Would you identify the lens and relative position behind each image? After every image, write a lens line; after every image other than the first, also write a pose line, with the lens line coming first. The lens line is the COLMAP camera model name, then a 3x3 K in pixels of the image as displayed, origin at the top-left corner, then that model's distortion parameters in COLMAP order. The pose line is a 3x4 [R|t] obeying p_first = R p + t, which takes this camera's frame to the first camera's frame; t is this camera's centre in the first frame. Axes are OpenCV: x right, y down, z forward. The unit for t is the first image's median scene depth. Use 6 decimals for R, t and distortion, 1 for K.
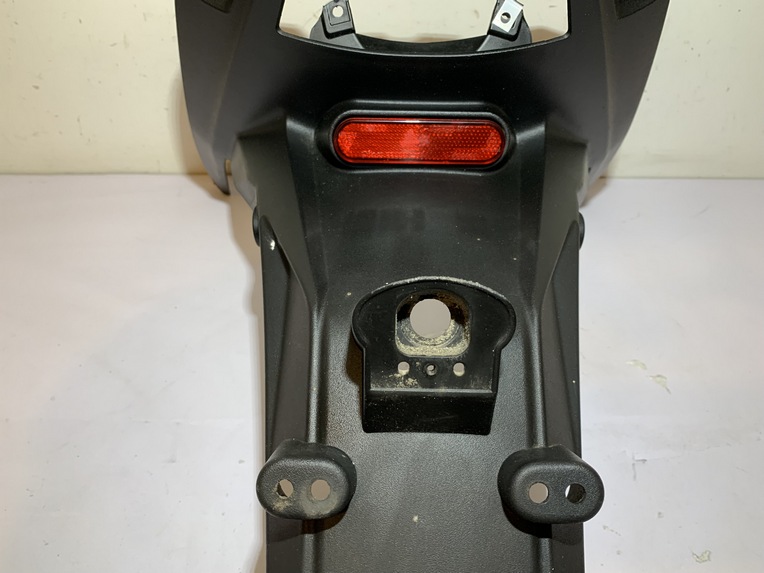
lens RADIAL K [[575.5, 0, 388.3], [0, 575.5, 264.0], [0, 0, 1]] dist [0.005763, -0.000282]
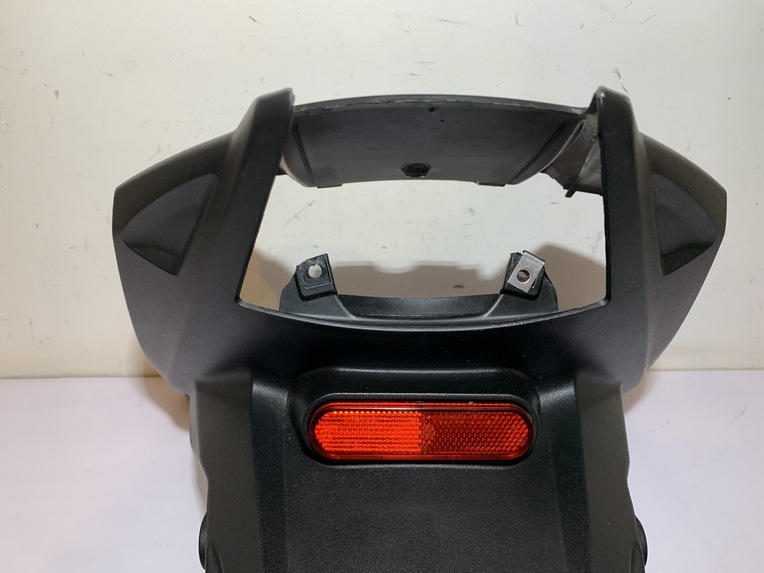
lens RADIAL K [[572.6, 0, 381.7], [0, 572.6, 282.7], [0, 0, 1]] dist [0.081532, -0.127844]
pose [[0.999807, -0.017501, 0.008916, -0.001437], [0.018876, 0.981636, -0.189828, -0.254761], [-0.005430, 0.189959, 0.981777, 0.202865]]
